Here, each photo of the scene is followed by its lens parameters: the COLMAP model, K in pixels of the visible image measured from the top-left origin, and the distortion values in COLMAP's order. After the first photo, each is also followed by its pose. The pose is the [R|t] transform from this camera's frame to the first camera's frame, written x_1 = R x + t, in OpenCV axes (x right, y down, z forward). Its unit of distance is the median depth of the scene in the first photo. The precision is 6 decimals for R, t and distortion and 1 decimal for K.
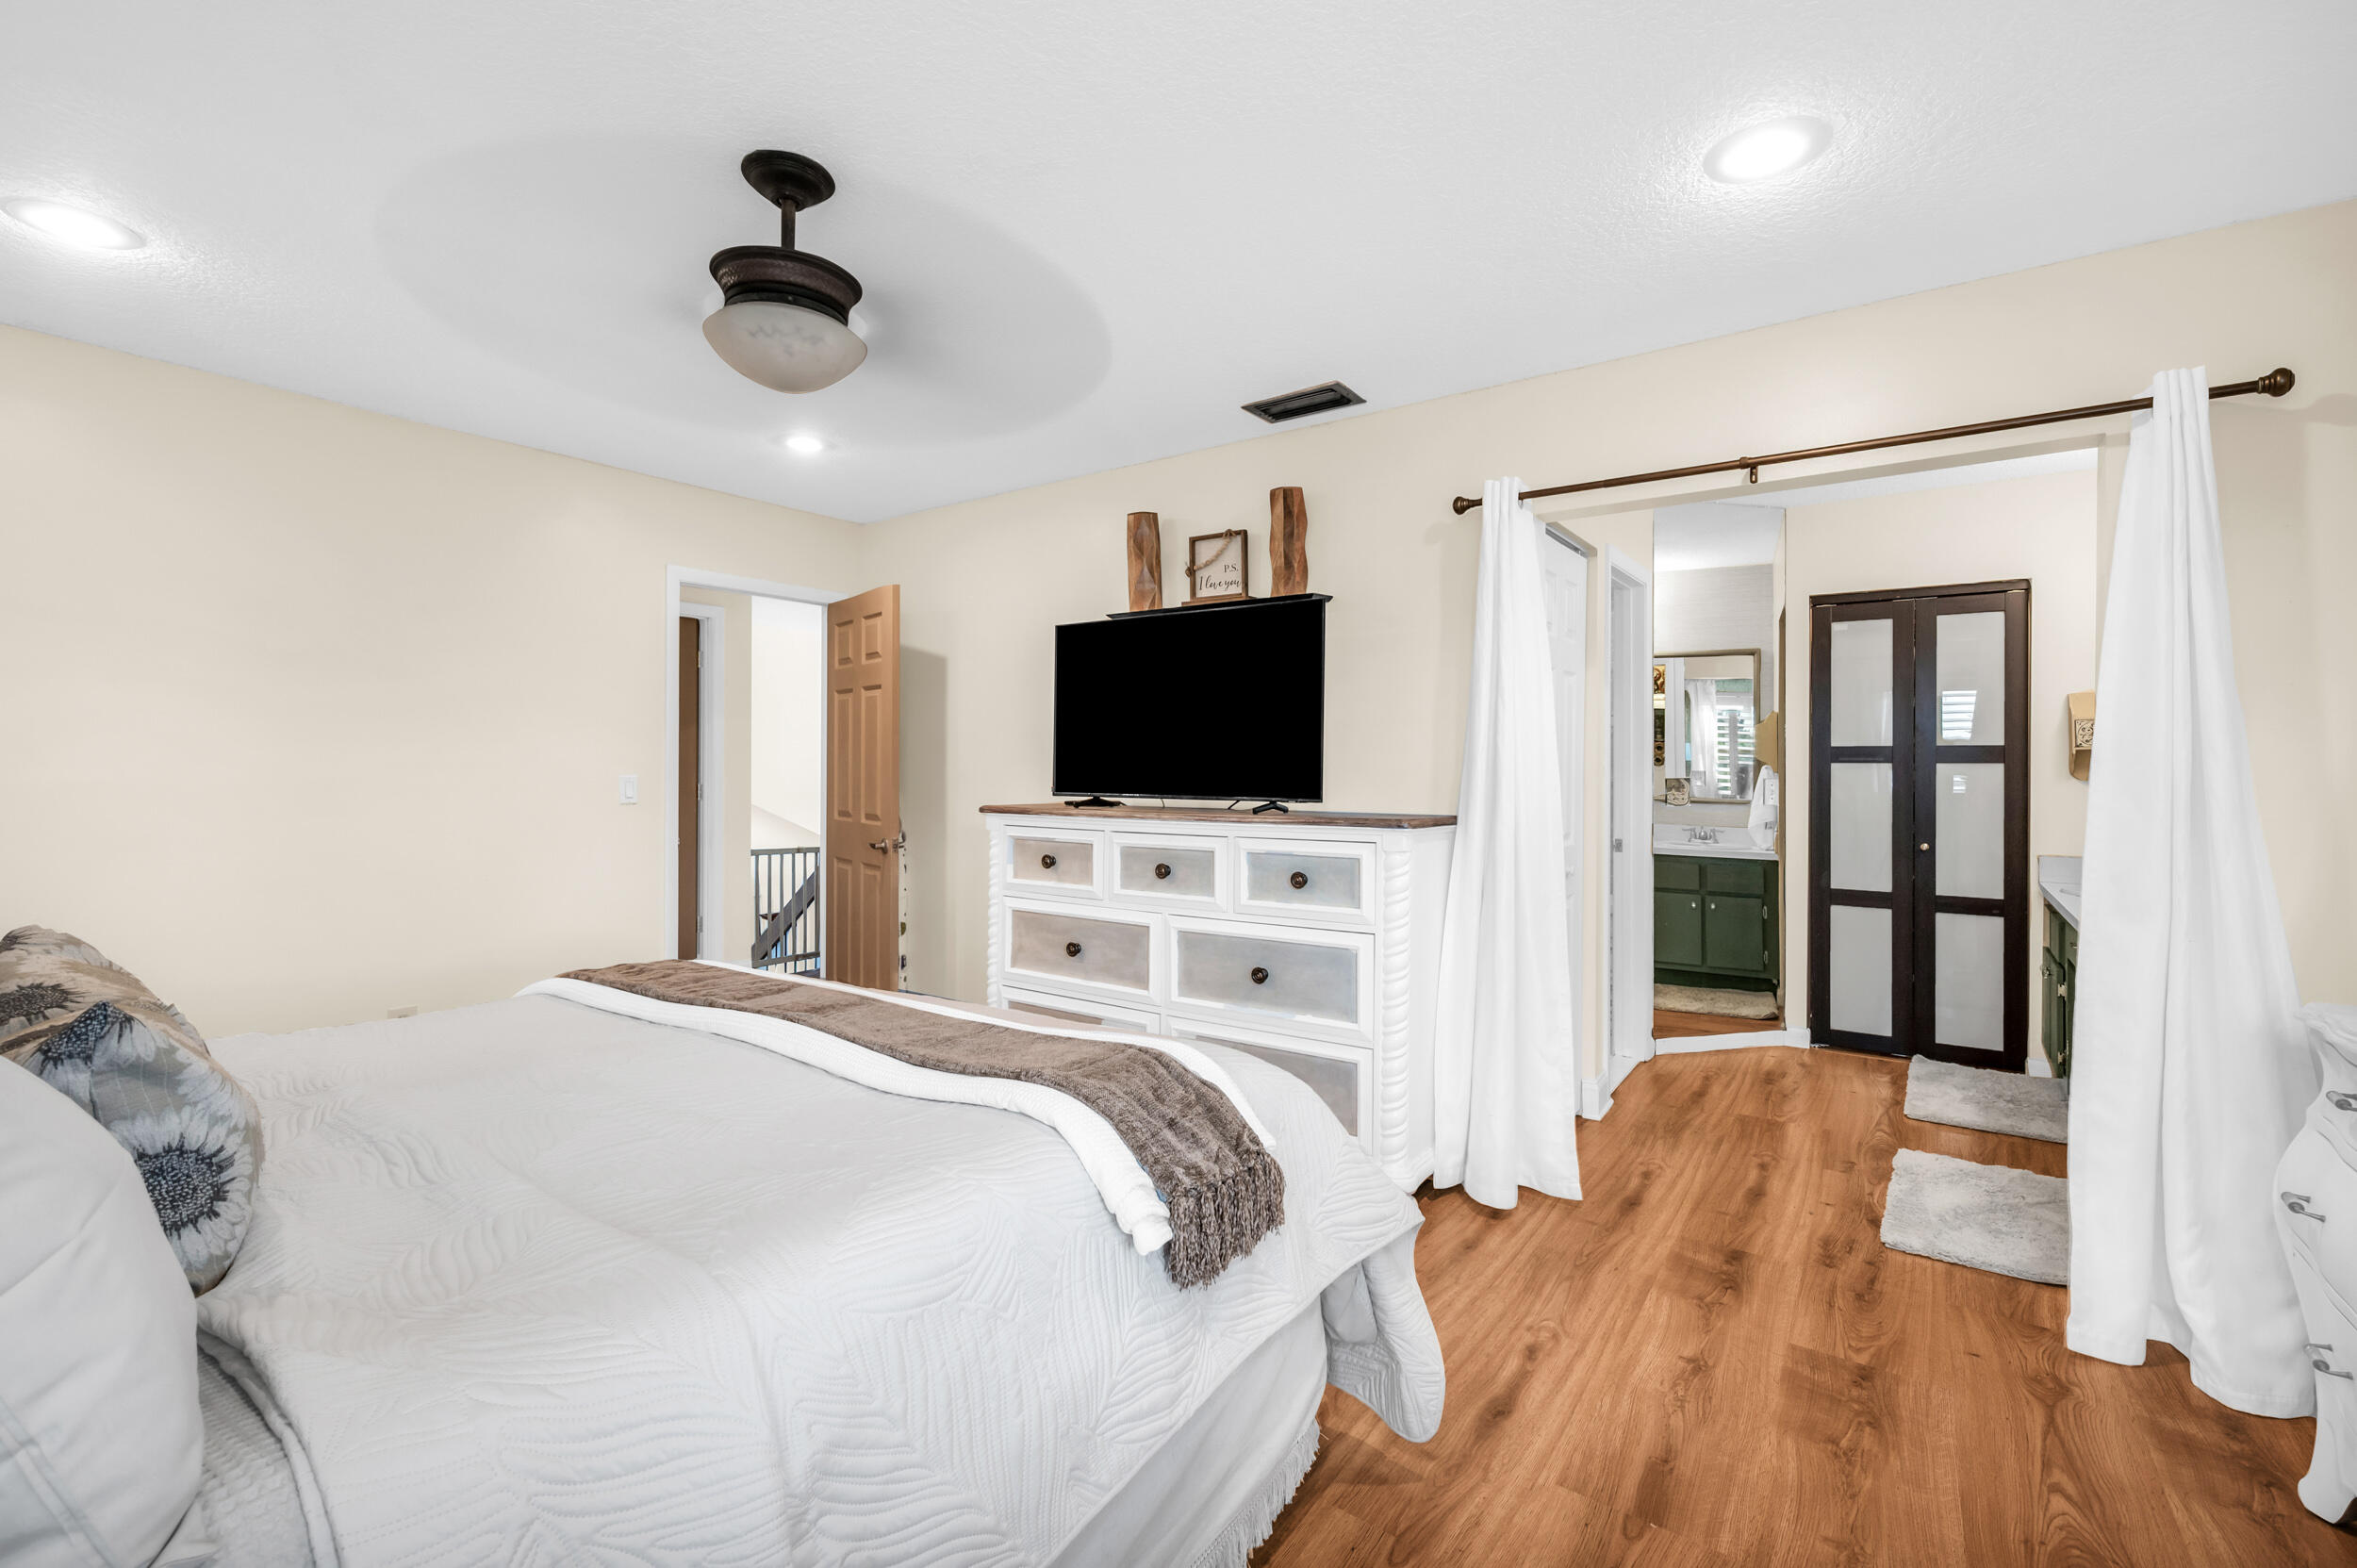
lens RADIAL K [[1013.3, 0, 1175.6], [0, 1013.3, 778.0], [0, 0, 1]] dist [0.002118, -0.000092]
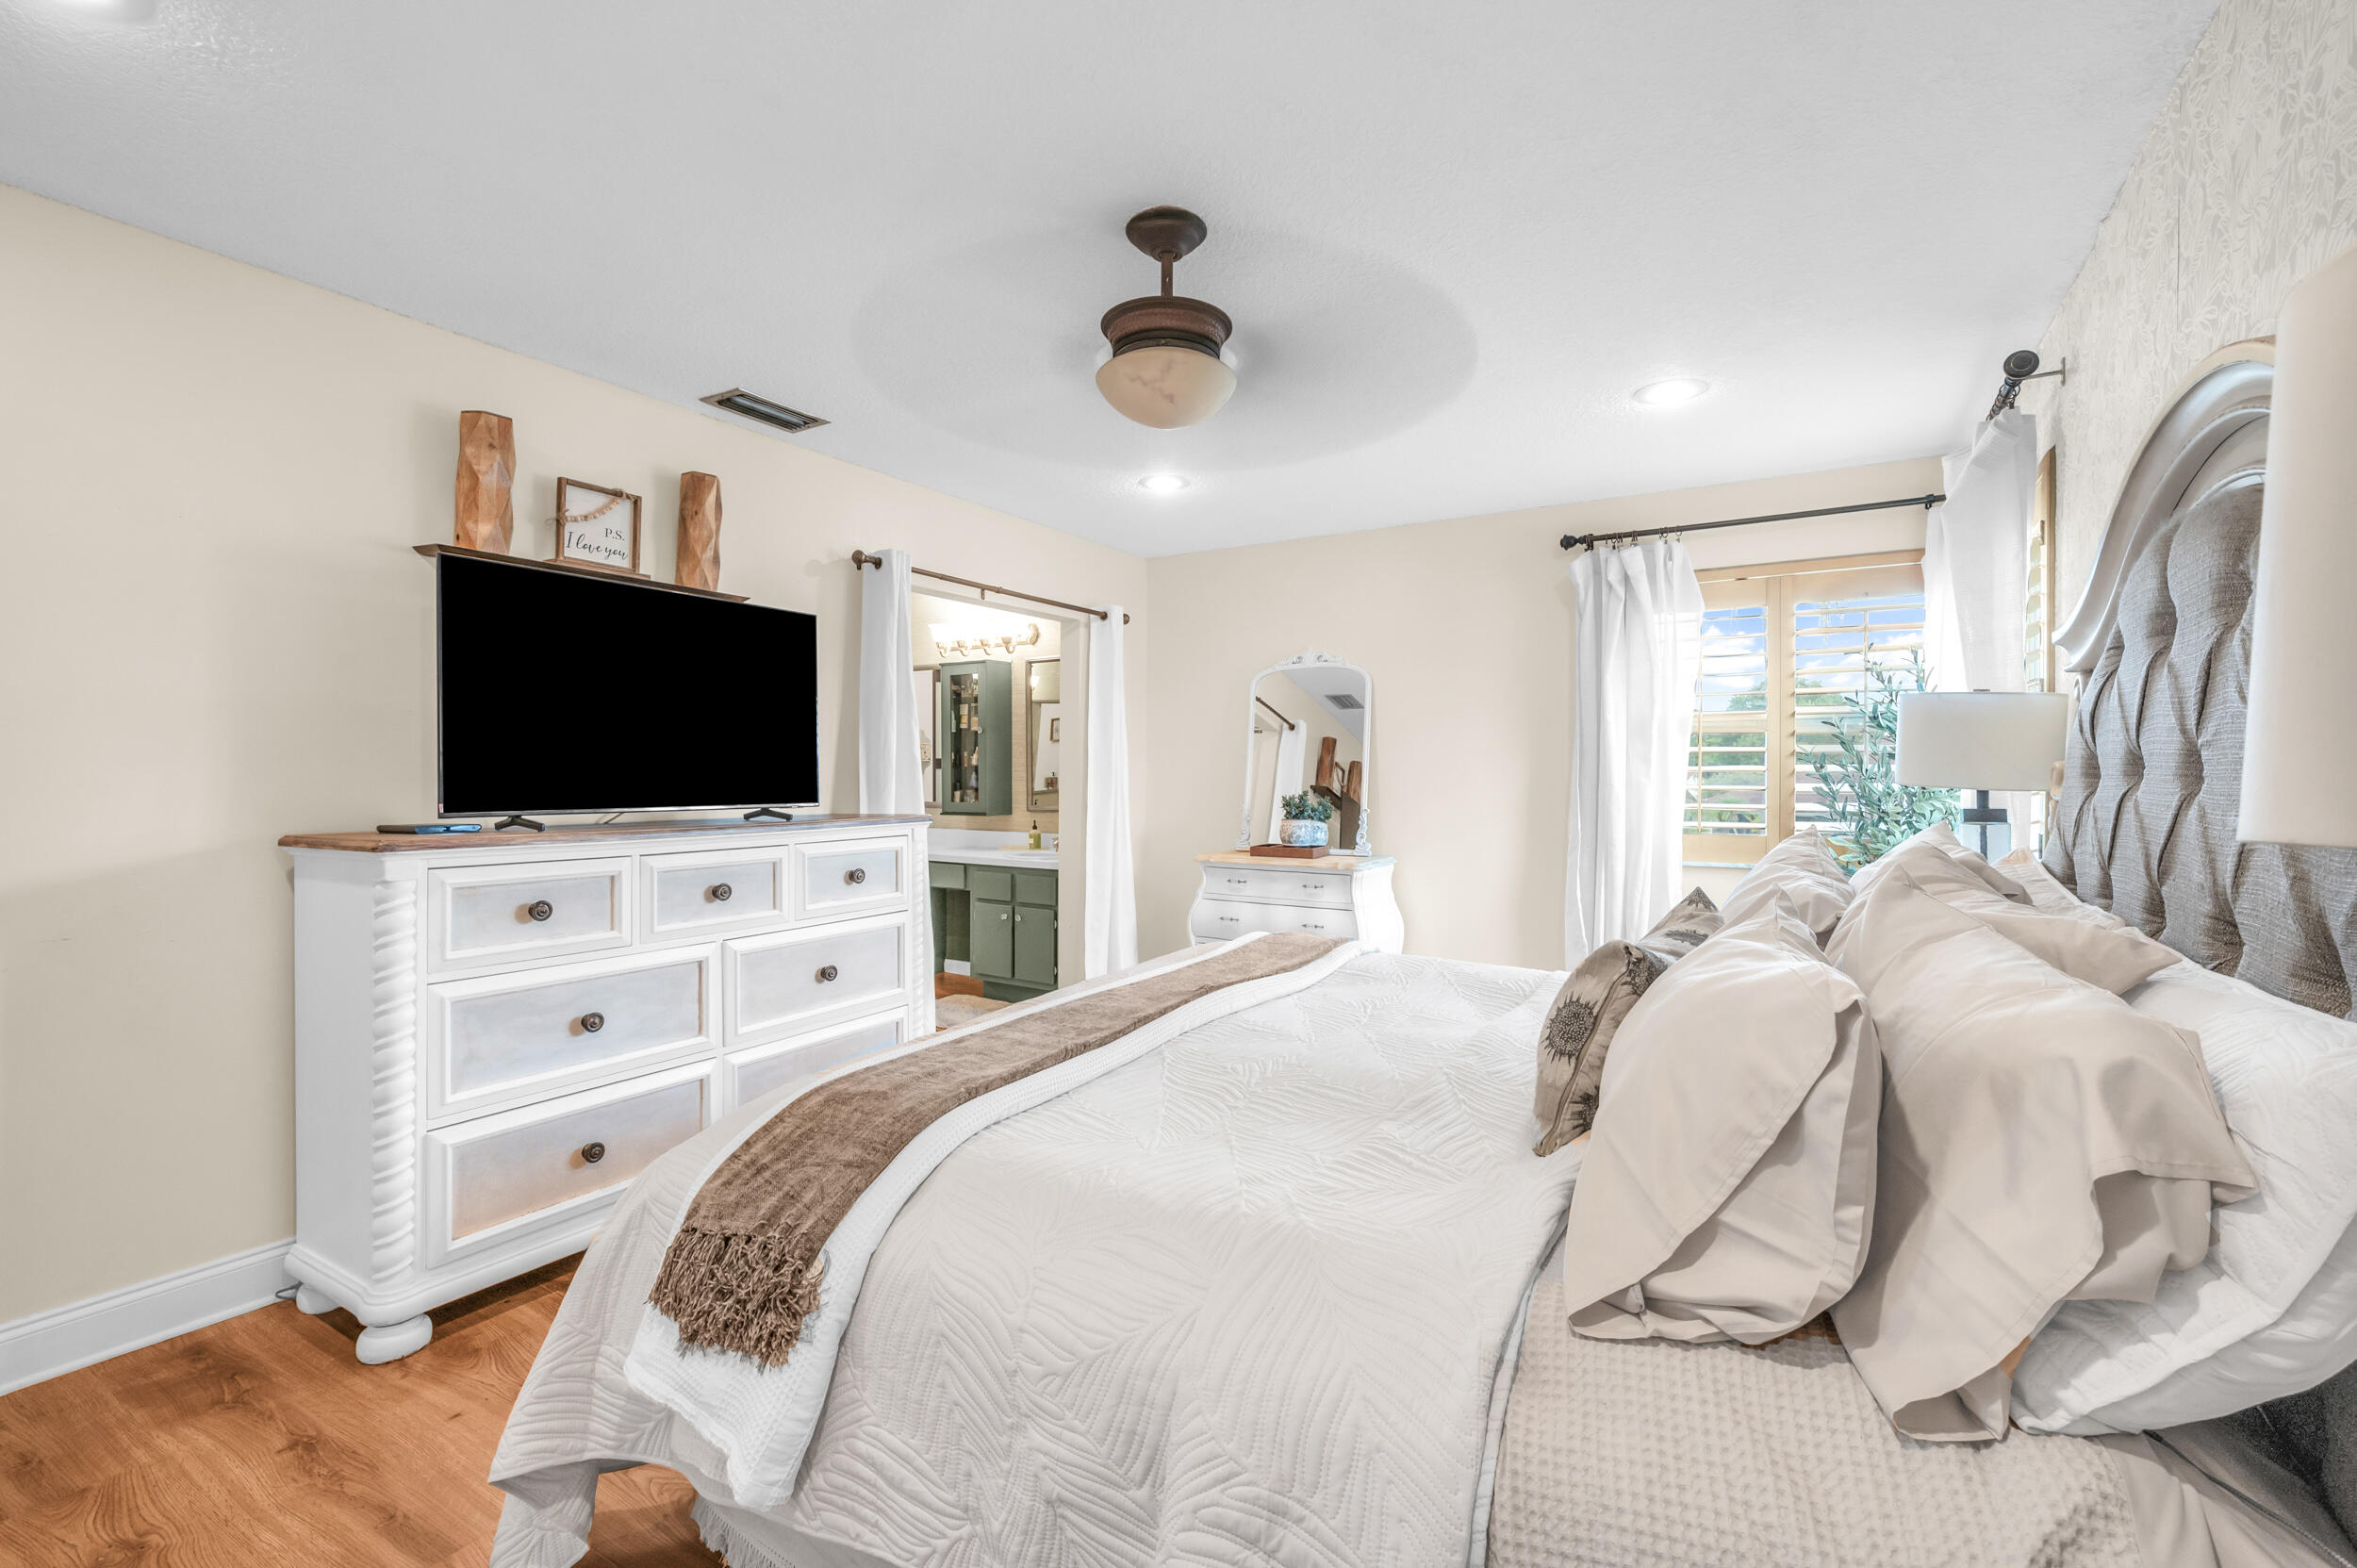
lens RADIAL K [[1013.3, 0, 1175.6], [0, 1013.3, 778.0], [0, 0, 1]] dist [0.002118, -0.000092]
pose [[-0.067094, -0.011167, 0.997684, -0.877583], [0.004841, 0.999922, 0.011518, -0.014159], [-0.997735, 0.005602, -0.067035, 0.640802]]
